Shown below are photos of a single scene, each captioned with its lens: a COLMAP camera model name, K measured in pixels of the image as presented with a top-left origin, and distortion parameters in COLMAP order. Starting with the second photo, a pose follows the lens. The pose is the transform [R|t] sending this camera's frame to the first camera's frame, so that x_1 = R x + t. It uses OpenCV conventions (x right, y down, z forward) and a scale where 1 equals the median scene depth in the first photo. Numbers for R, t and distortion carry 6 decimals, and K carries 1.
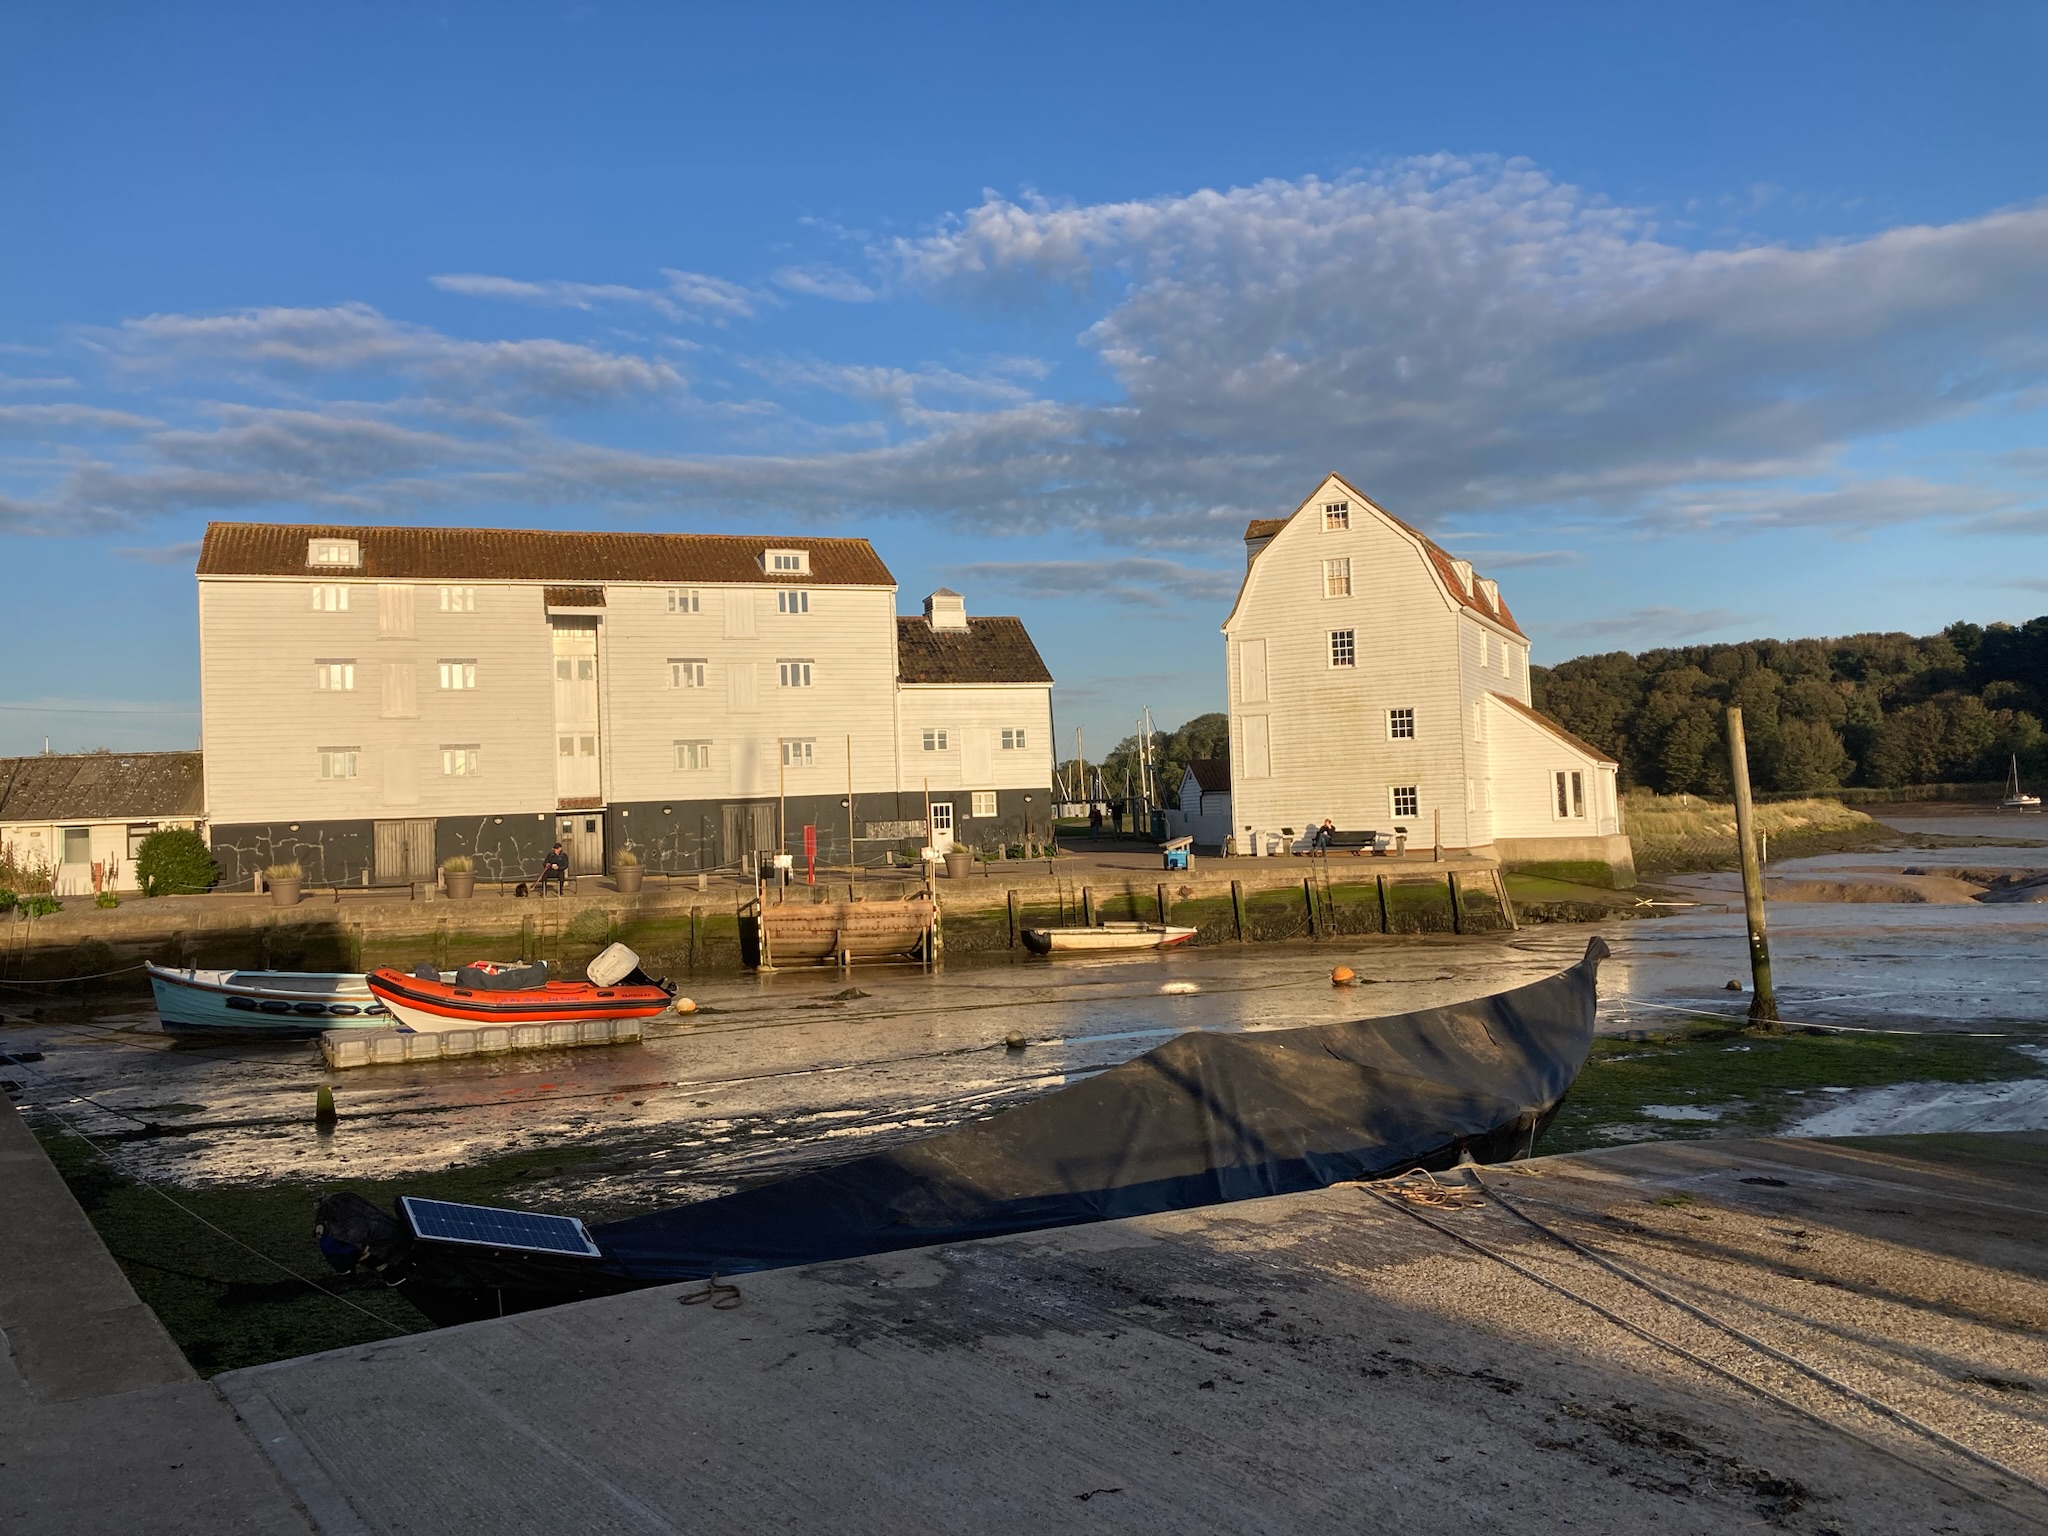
lens RADIAL K [[1567.4, 0, 1009.8], [0, 1567.4, 723.7], [0, 0, 1]] dist [0.007277, -0.006947]
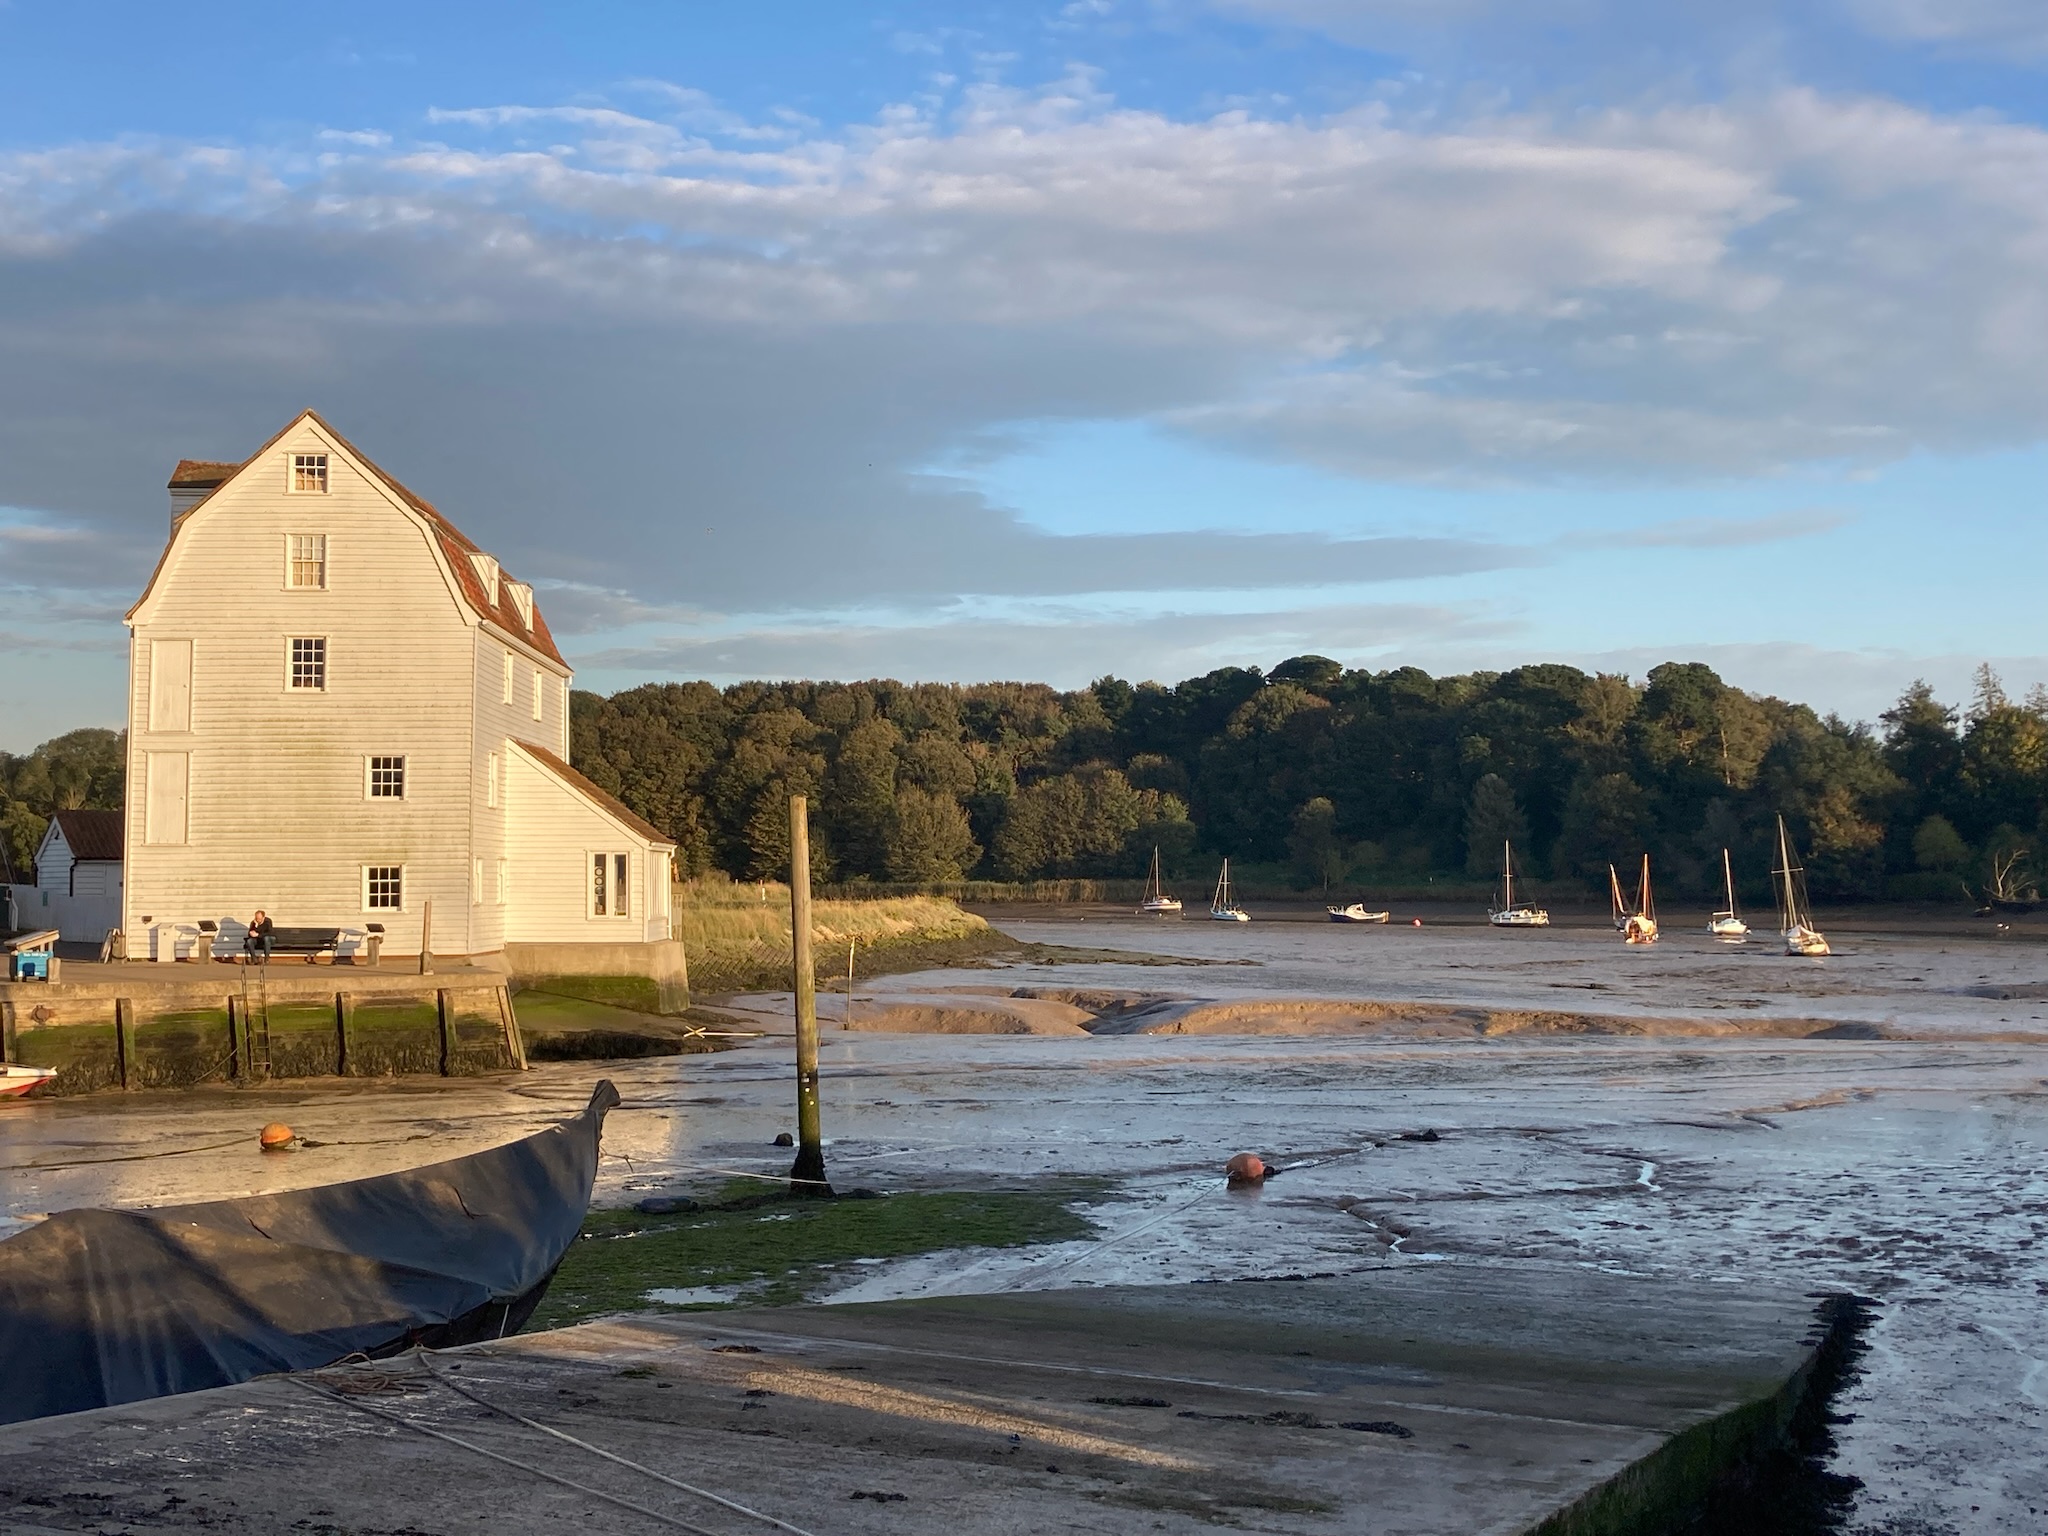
lens RADIAL K [[2435.2, 0, 1024.0], [0, 2435.2, 768.0], [0, 0, 1]] dist [0.105278, -0.349392]
pose [[0.877342, 0.058476, 0.476289, -0.022493], [-0.063119, 0.997986, -0.006259, -0.015081], [-0.475695, -0.024572, 0.879267, -0.100780]]
